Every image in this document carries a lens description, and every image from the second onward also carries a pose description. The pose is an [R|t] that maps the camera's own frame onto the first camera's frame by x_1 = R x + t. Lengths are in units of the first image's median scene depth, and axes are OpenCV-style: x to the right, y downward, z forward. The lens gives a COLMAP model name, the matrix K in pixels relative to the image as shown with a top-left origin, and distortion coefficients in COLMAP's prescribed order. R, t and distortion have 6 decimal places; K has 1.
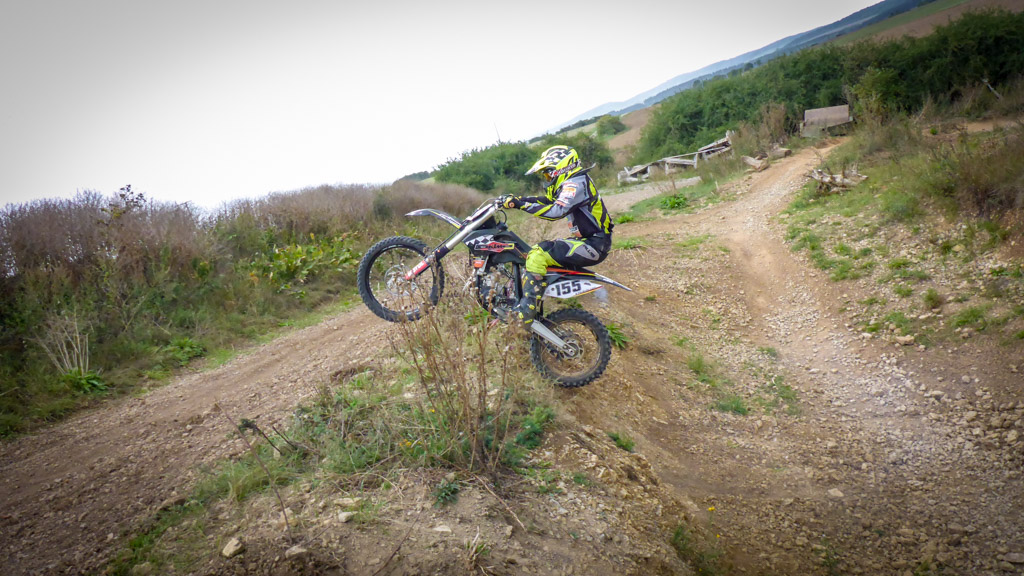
lens RADIAL K [[838.2, 0, 512.5], [0, 838.2, 270.3], [0, 0, 1]] dist [-0.038894, 0.003113]
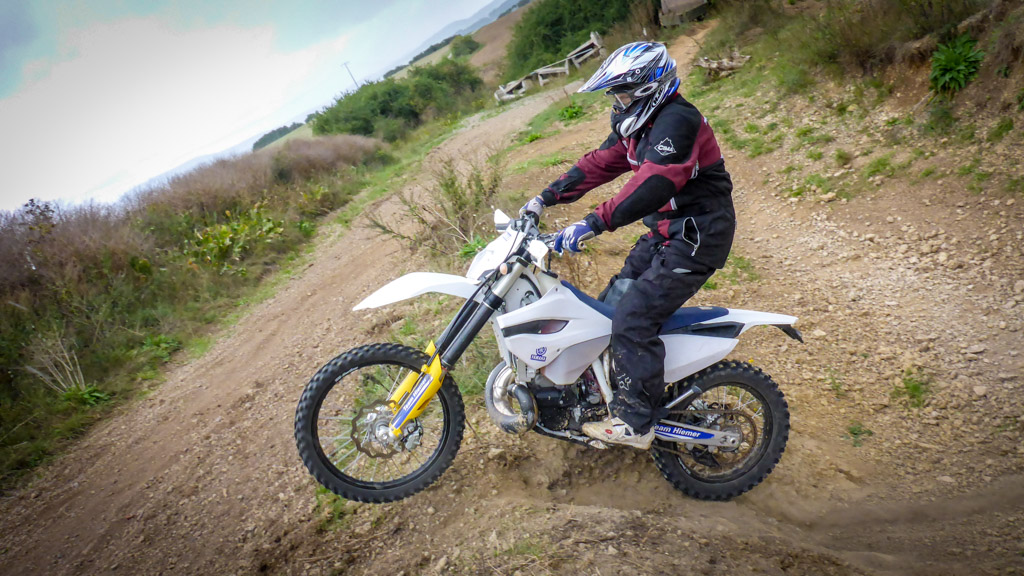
lens RADIAL K [[840.3, 0, 510.7], [0, 840.3, 254.4], [0, 0, 1]] dist [-0.037617, -0.000456]
pose [[0.971074, -0.204957, 0.122505, -0.092276], [0.196188, 0.977303, 0.079931, -0.014051], [-0.136107, -0.053585, 0.989244, -0.067106]]
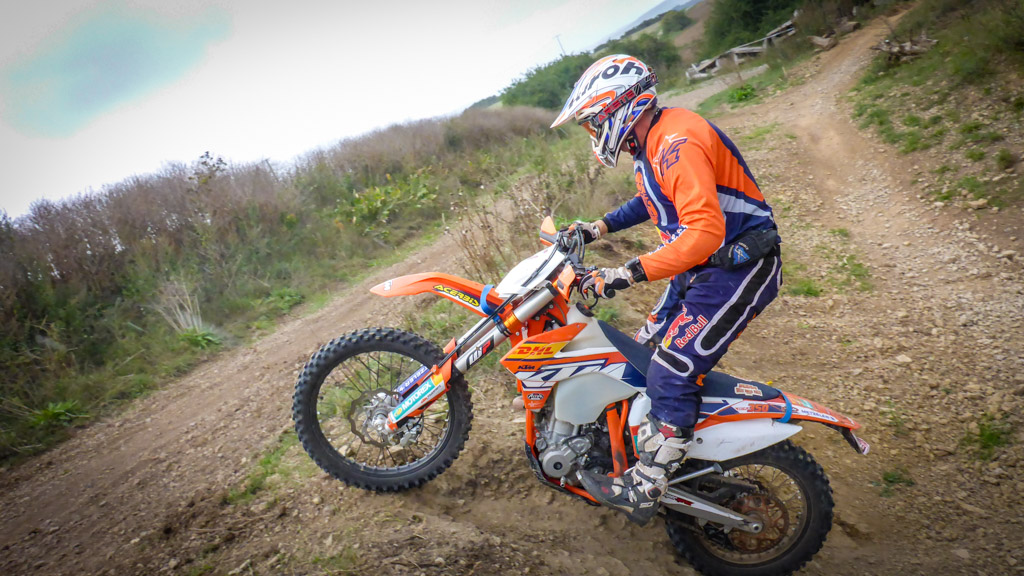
lens RADIAL K [[838.2, 0, 512.5], [0, 838.2, 270.3], [0, 0, 1]] dist [-0.038894, 0.003113]
pose [[0.986926, -0.120145, -0.107433, 0.017139], [0.129947, 0.987480, 0.089428, 0.000900], [0.095343, -0.102220, 0.990182, -0.036887]]
